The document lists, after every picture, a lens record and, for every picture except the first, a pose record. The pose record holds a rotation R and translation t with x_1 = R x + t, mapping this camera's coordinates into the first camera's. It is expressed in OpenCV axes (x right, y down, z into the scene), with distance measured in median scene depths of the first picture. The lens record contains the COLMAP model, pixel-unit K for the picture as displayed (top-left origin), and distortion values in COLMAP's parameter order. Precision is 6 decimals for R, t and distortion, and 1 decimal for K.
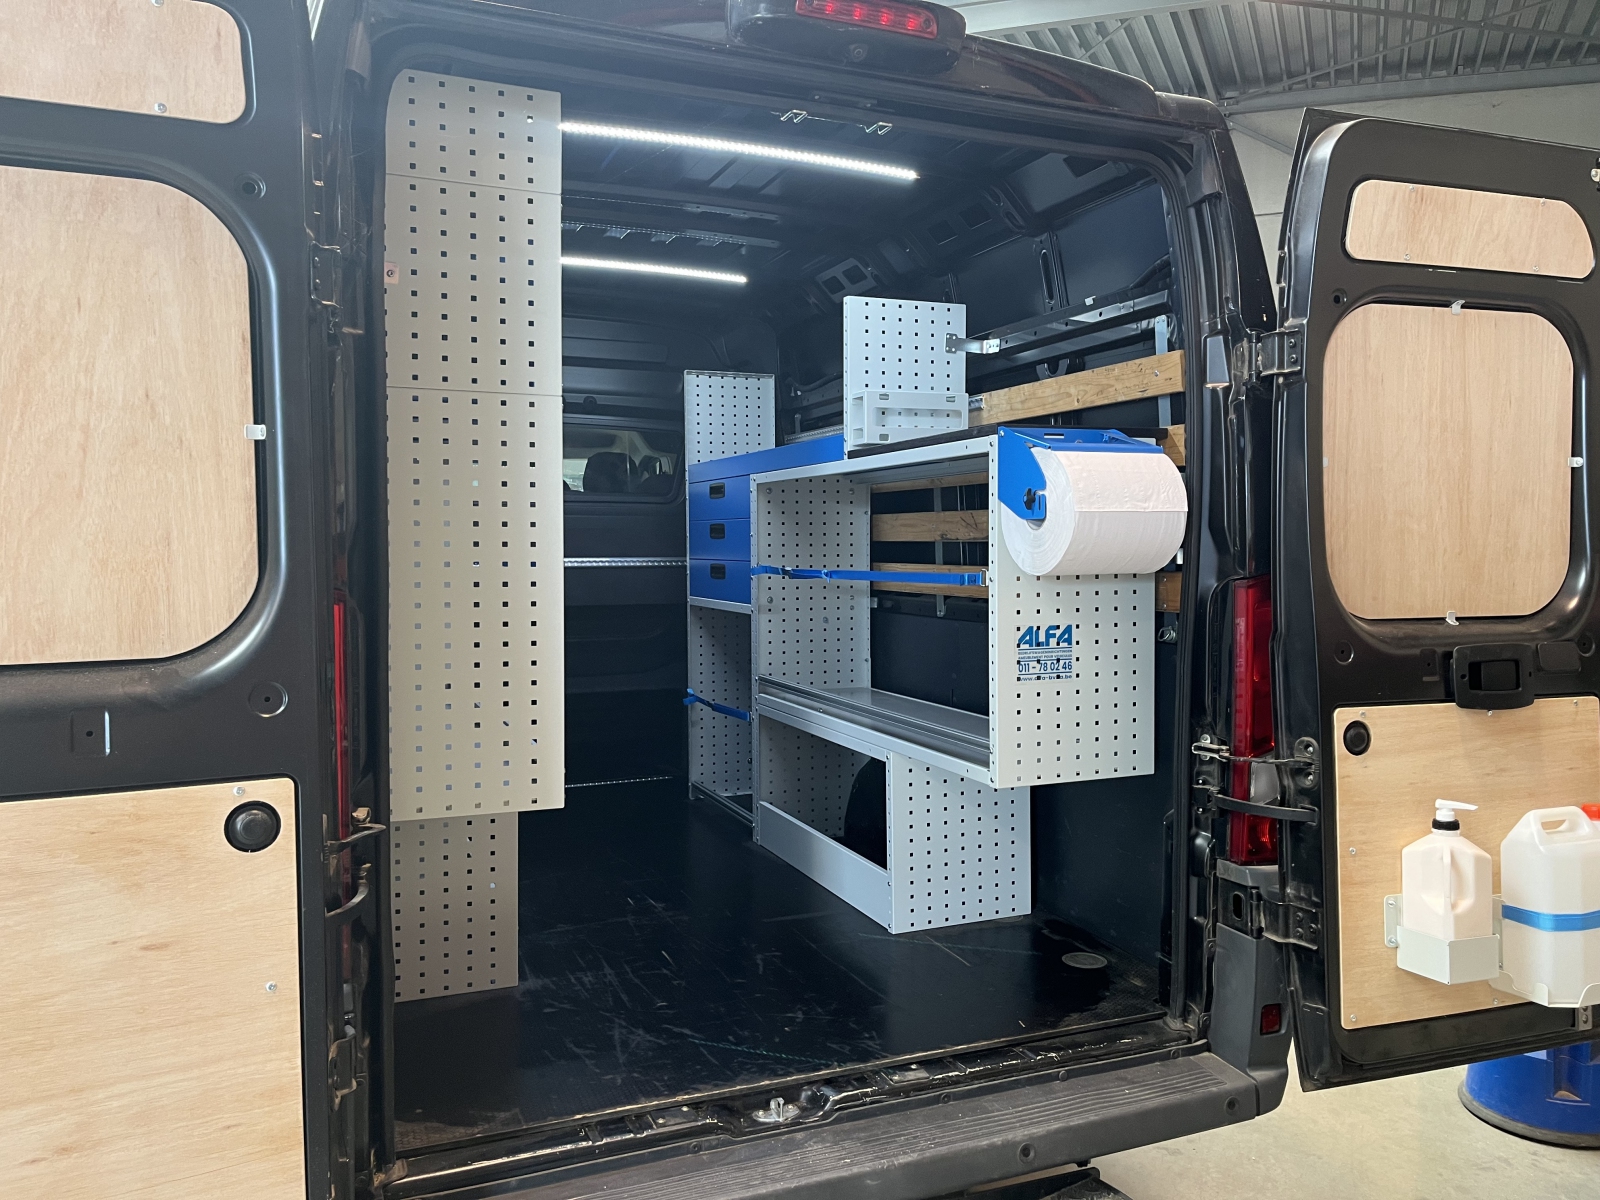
lens RADIAL K [[1212.1, 0, 814.8], [0, 1212.1, 612.6], [0, 0, 1]] dist [0.058784, -0.077225]
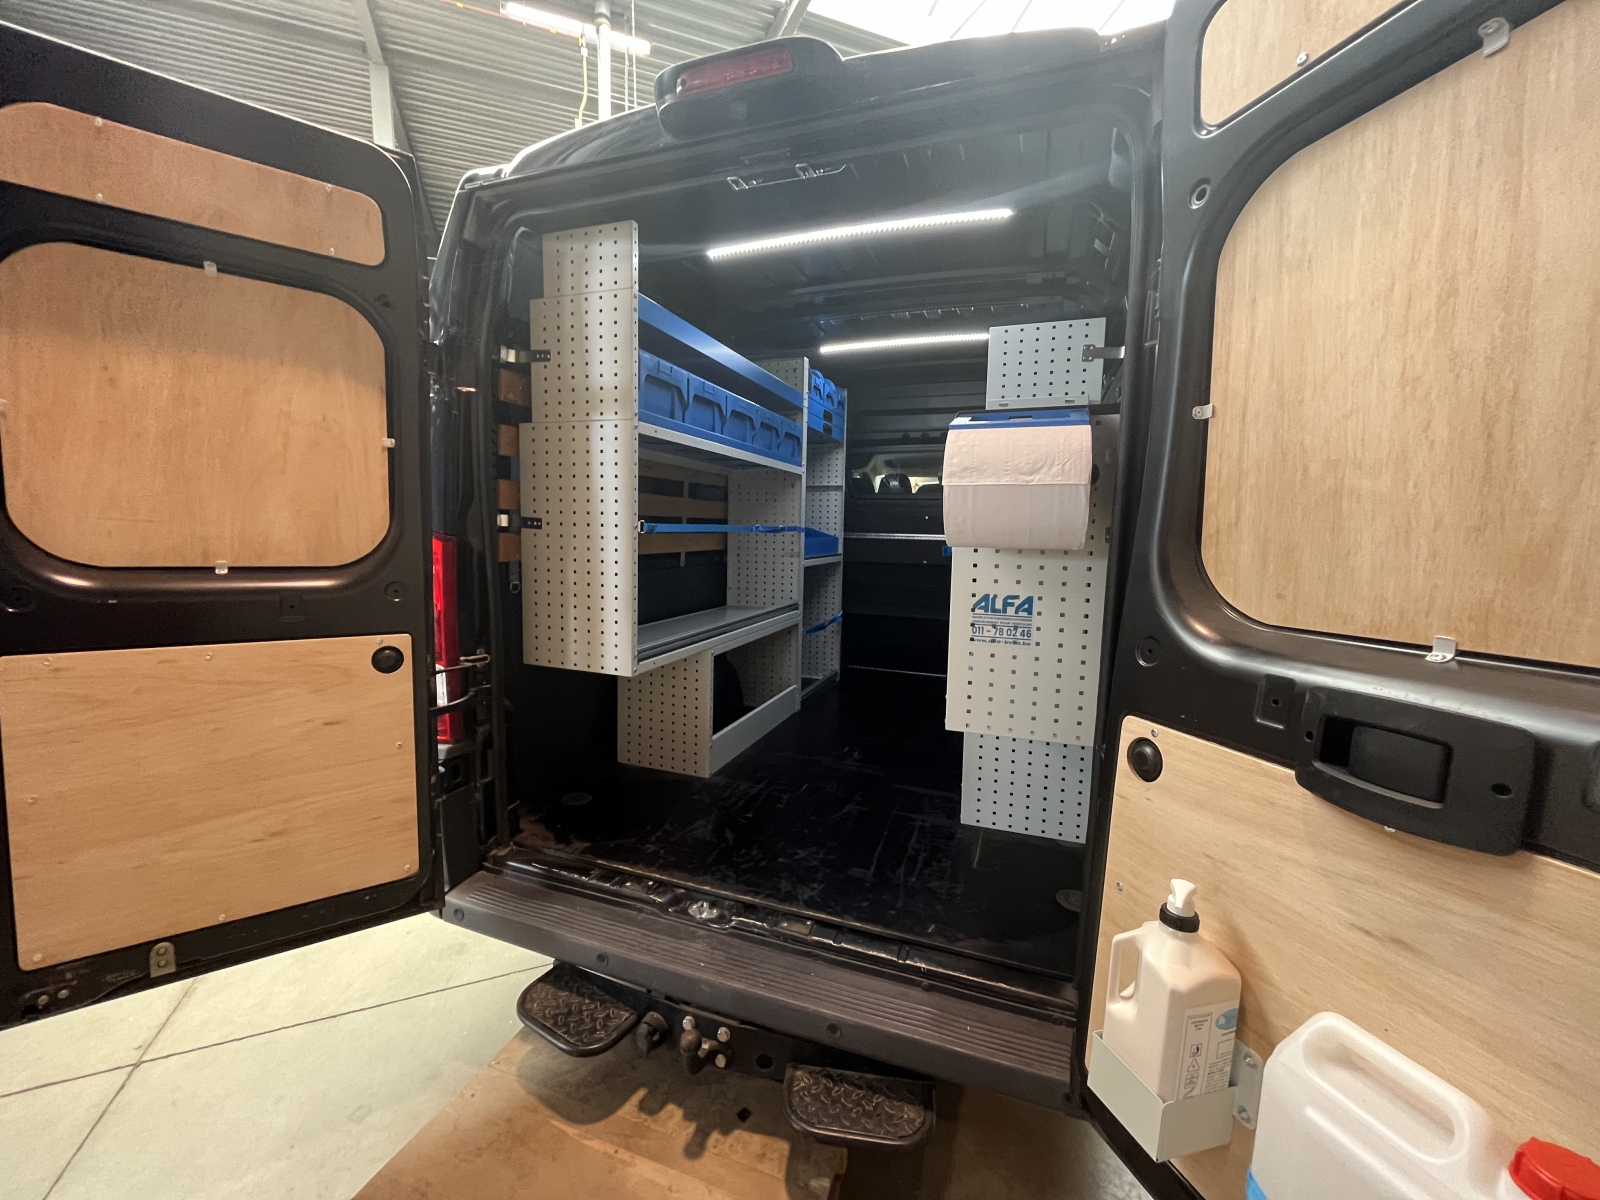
lens RADIAL K [[645.2, 0, 796.5], [0, 645.2, 606.2], [0, 0, 1]] dist [-0.005929, 0.002493]
pose [[0.727202, 0.100141, -0.679079, 0.450313], [-0.061972, 0.994839, 0.080341, -0.014169], [0.683620, -0.016340, 0.729655, 0.445842]]
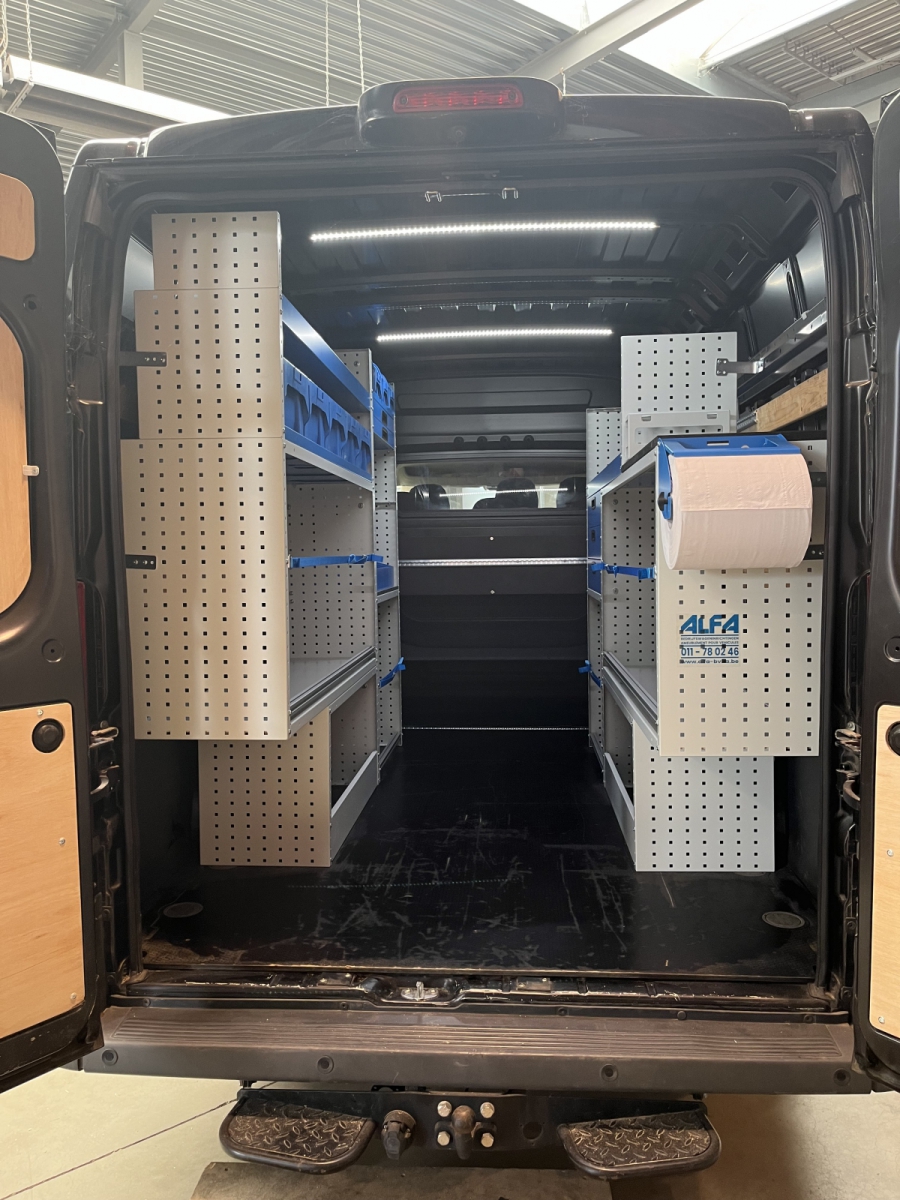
lens RADIAL K [[909.1, 0, 458.6], [0, 909.1, 620.2], [0, 0, 1]] dist [0.058784, -0.077225]
pose [[0.894065, 0.023309, -0.447331, 0.358177], [-0.013775, 0.999604, 0.024553, -0.001579], [0.447726, -0.015790, 0.894031, 0.146940]]
